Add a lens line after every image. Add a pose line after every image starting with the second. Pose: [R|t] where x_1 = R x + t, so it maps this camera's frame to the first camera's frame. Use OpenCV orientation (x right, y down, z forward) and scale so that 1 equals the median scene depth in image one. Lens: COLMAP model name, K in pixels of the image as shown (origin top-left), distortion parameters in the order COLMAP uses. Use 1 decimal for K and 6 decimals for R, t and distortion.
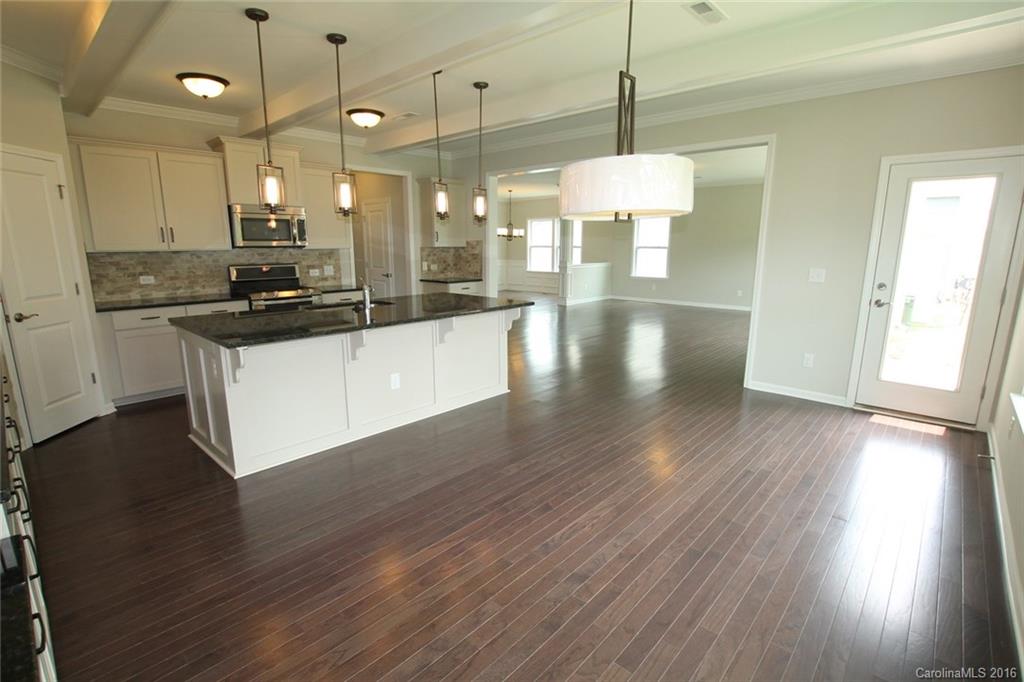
lens RADIAL K [[487.7, 0, 508.0], [0, 487.7, 341.6], [0, 0, 1]] dist [-0.029005, 0.001178]
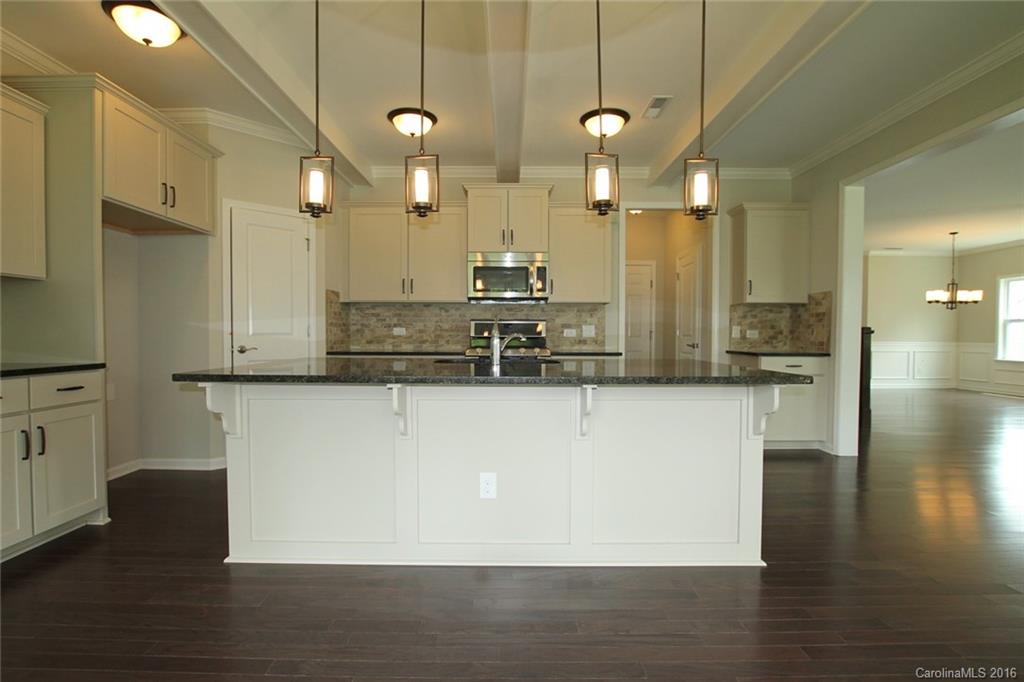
lens RADIAL K [[487.7, 0, 508.7], [0, 487.7, 344.8], [0, 0, 1]] dist [-0.029005, 0.001178]
pose [[0.680005, 0.019500, -0.732948, 0.153911], [-0.148810, 0.982512, -0.111922, -0.016944], [0.717948, 0.185177, 0.671014, 0.423082]]
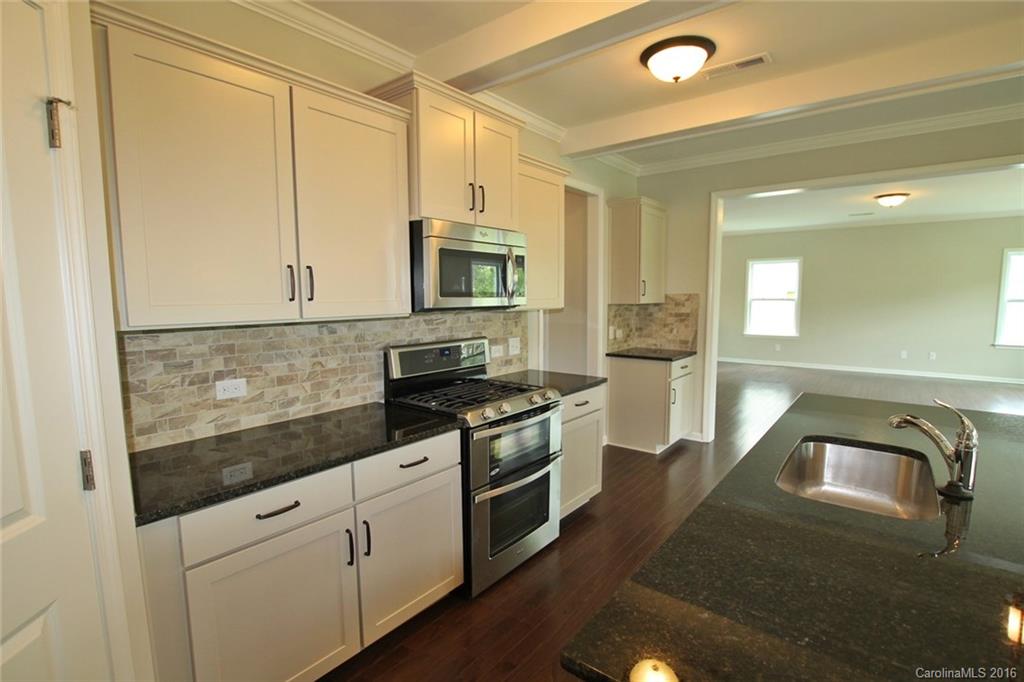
lens RADIAL K [[487.7, 0, 506.7], [0, 487.7, 341.8], [0, 0, 1]] dist [-0.029005, 0.001178]
pose [[0.997213, -0.014623, 0.073165, -0.484181], [0.022068, 0.994539, -0.102002, -0.108294], [-0.071274, 0.103332, 0.992090, 0.498210]]
